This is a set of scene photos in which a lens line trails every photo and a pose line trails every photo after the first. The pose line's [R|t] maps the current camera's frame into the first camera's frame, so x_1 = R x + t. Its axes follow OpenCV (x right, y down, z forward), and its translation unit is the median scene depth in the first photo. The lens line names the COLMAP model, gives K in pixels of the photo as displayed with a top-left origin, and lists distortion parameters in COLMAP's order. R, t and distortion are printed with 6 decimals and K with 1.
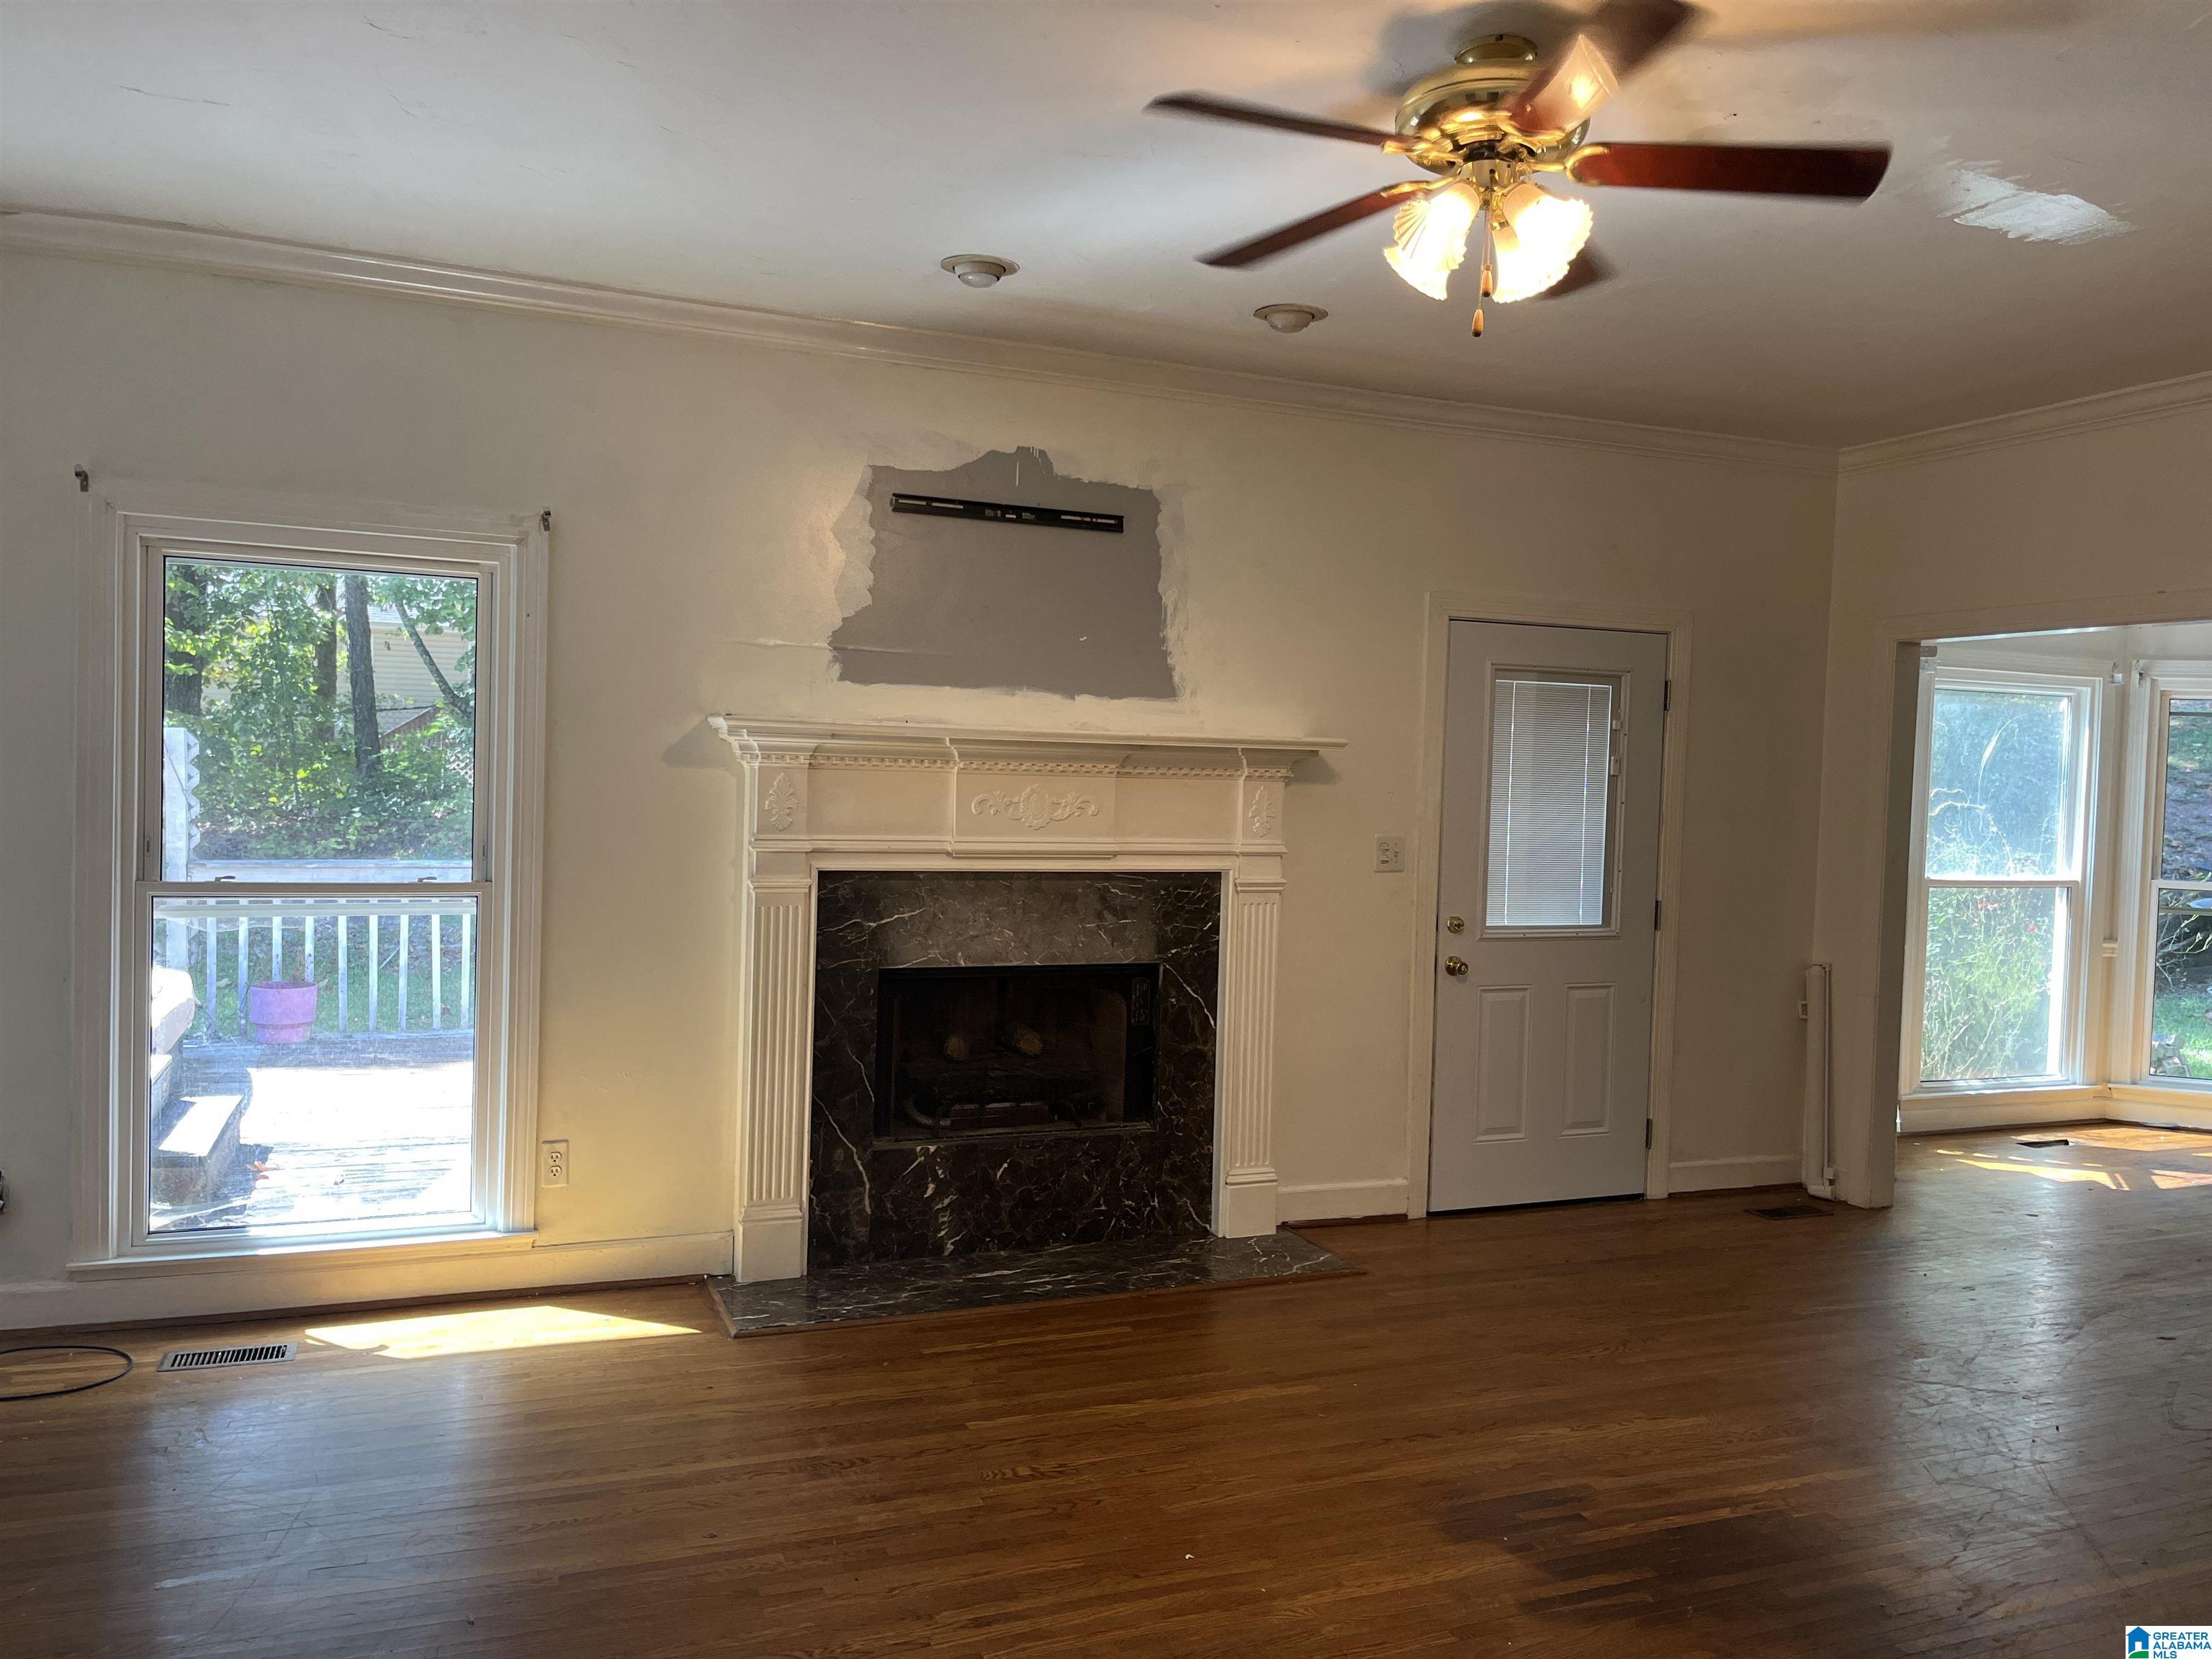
lens RADIAL K [[1695.2, 0, 1127.1], [0, 1695.2, 814.1], [0, 0, 1]] dist [0.056849, -0.049495]
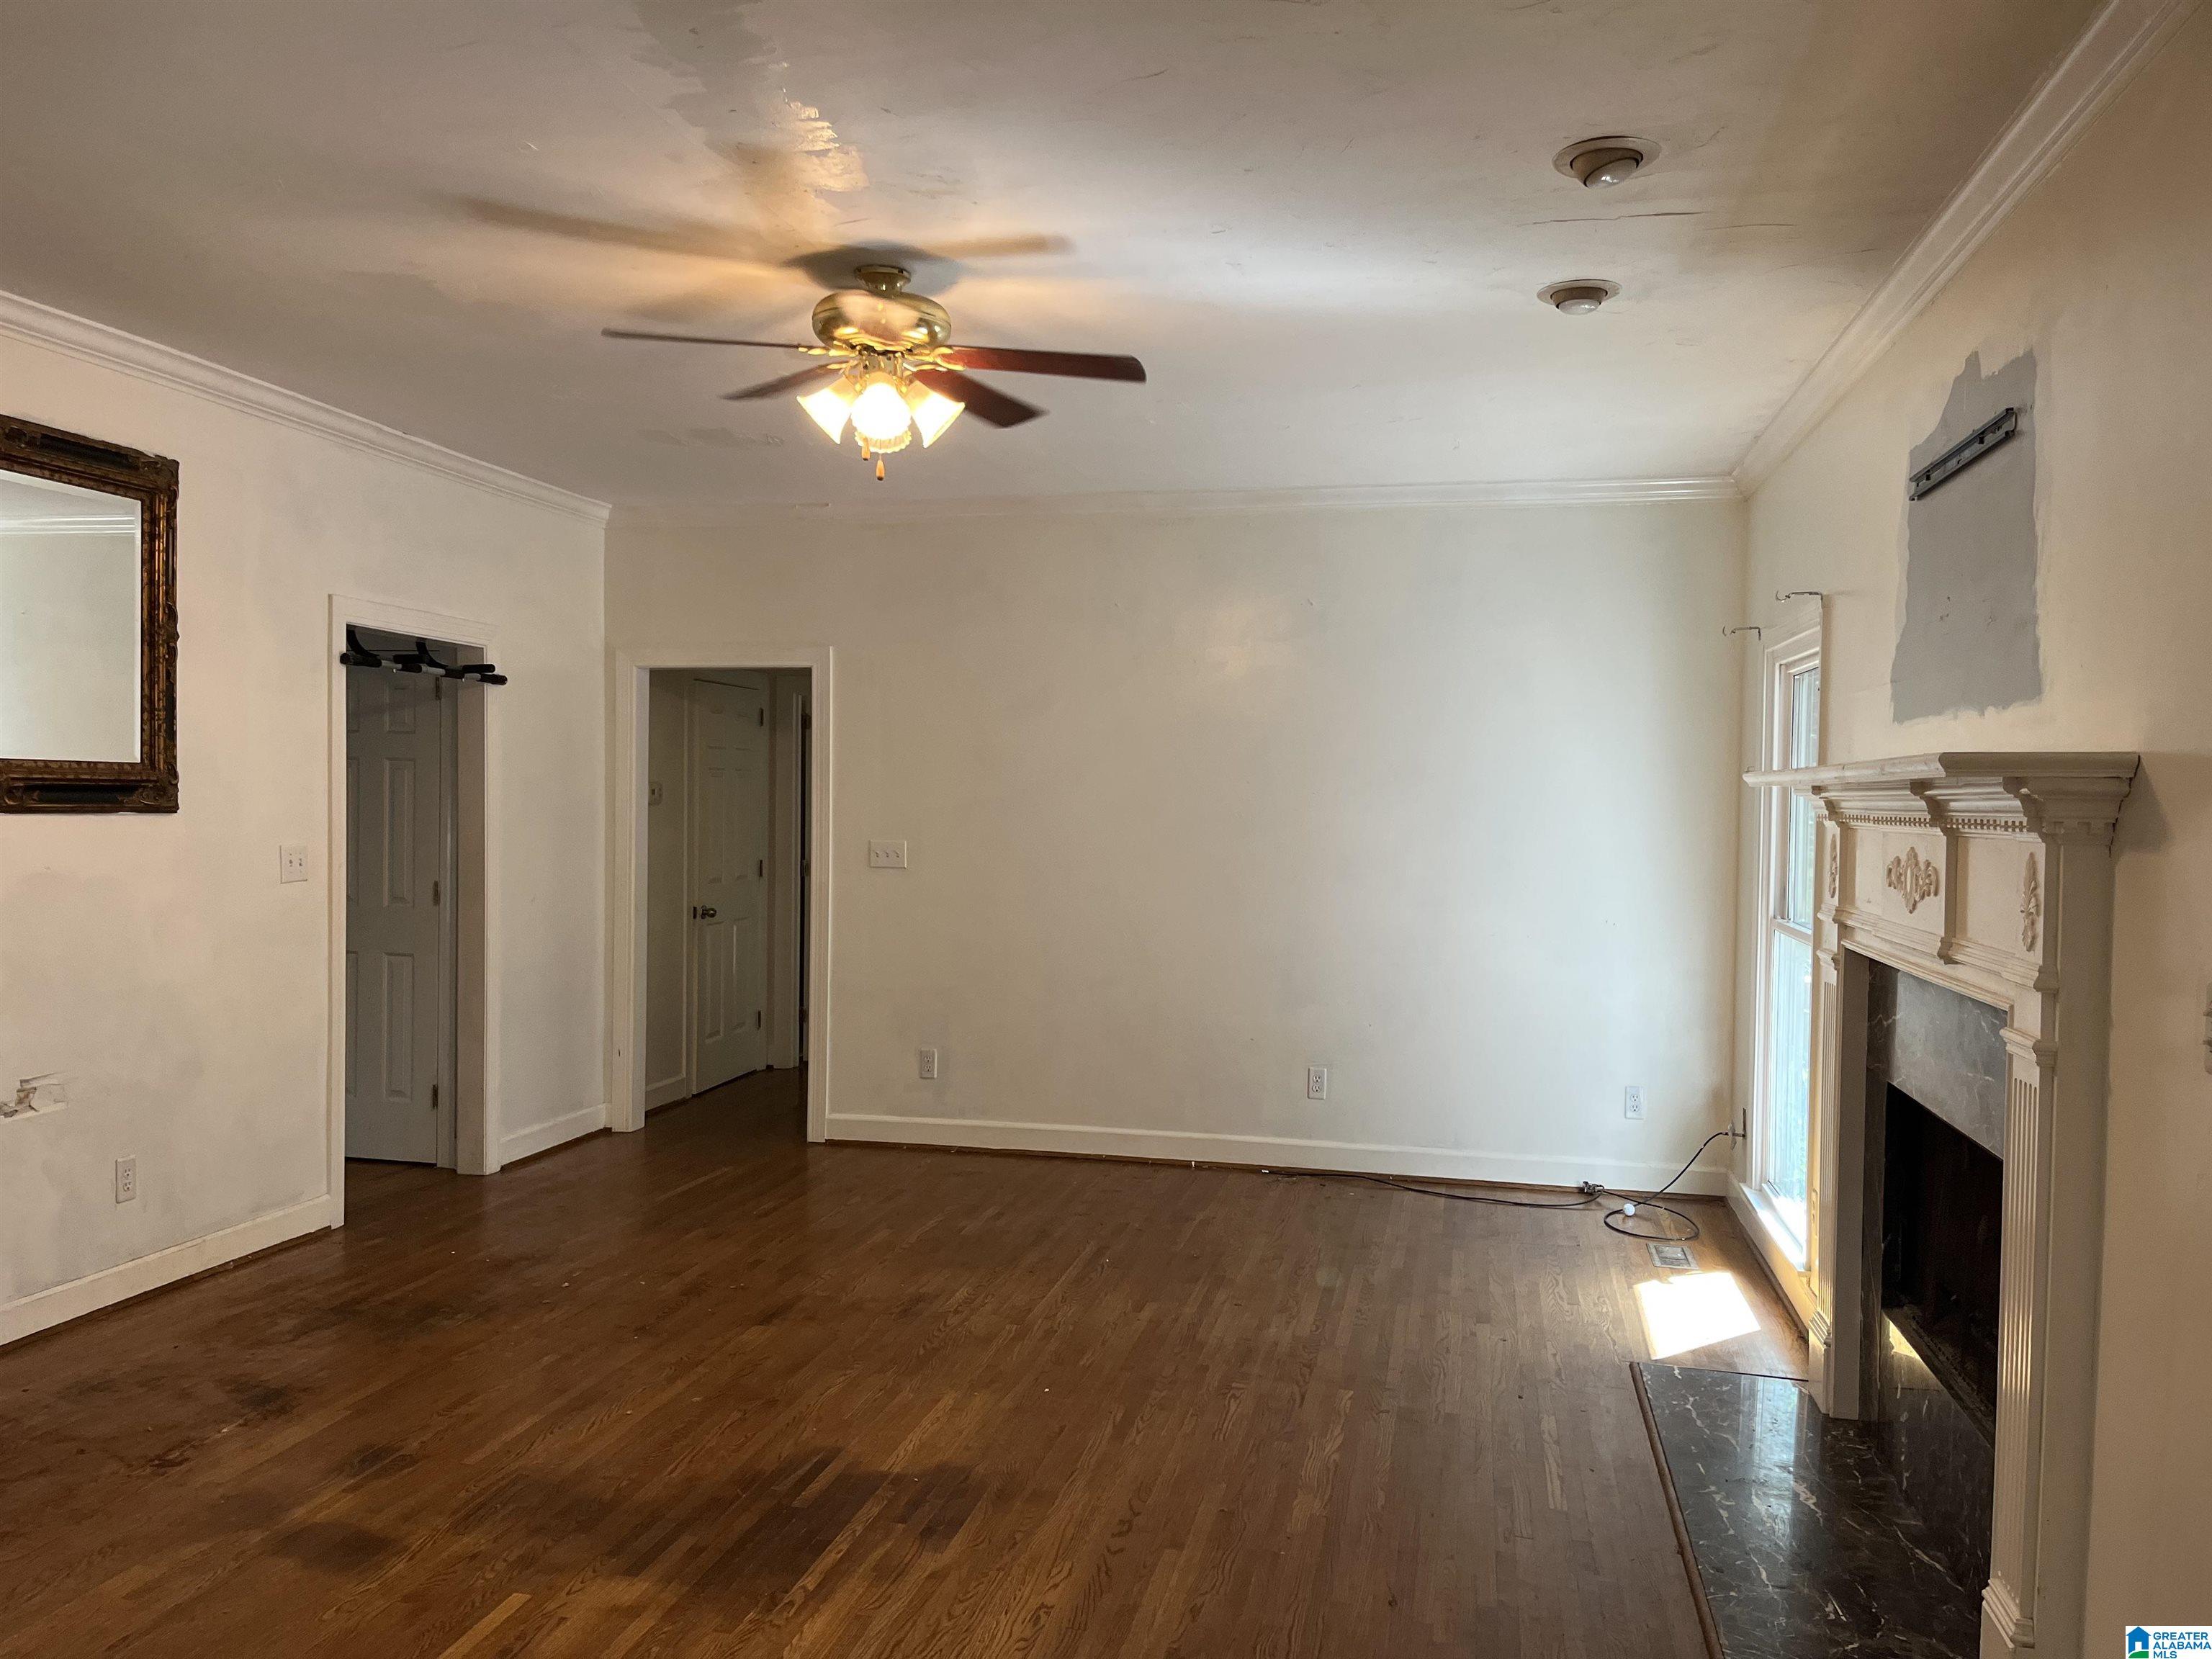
lens RADIAL K [[1695.2, 0, 1115.8], [0, 1695.2, 824.6], [0, 0, 1]] dist [0.056849, -0.049495]
pose [[-0.570201, -0.017232, -0.821324, 0.696670], [-0.052483, 0.998502, 0.015487, -0.021816], [0.819827, 0.051937, -0.570251, 1.115911]]
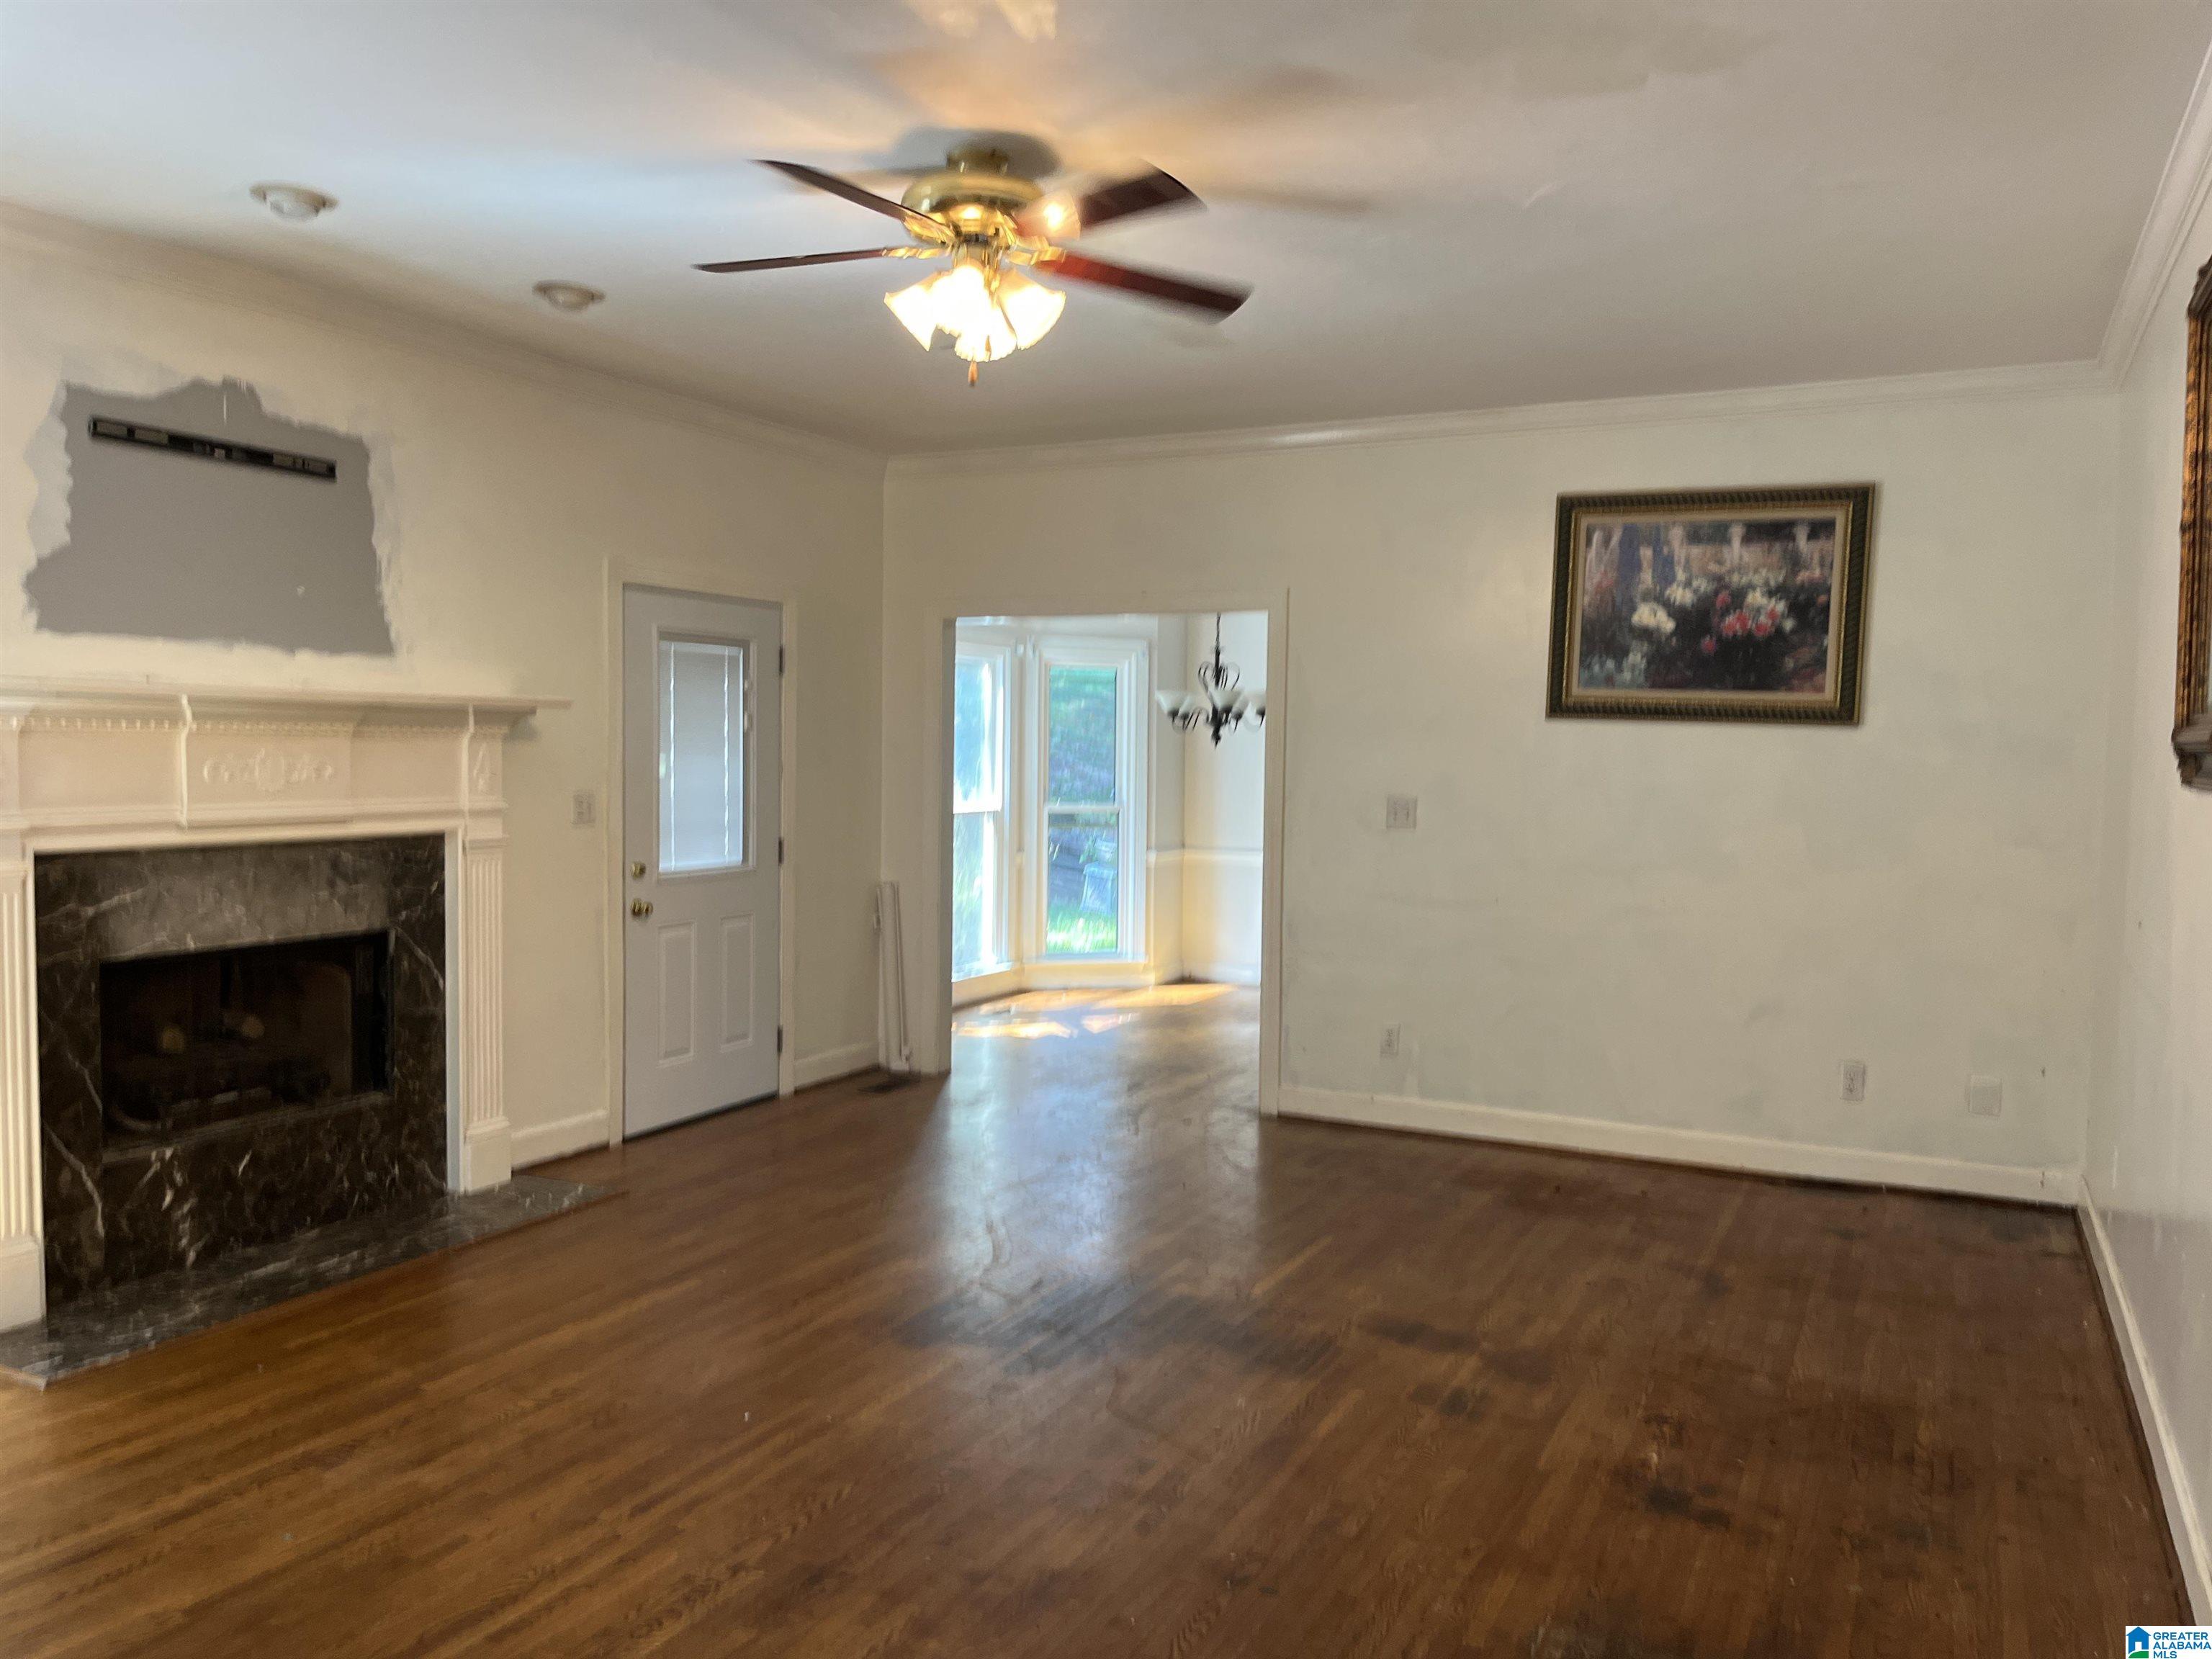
lens RADIAL K [[1695.2, 0, 1103.0], [0, 1695.2, 827.0], [0, 0, 1]] dist [0.056849, -0.049495]
pose [[0.753125, -0.049923, 0.655981, -0.323719], [0.025070, 0.998570, 0.047214, -0.006543], [-0.657400, -0.019113, 0.753299, -0.010780]]
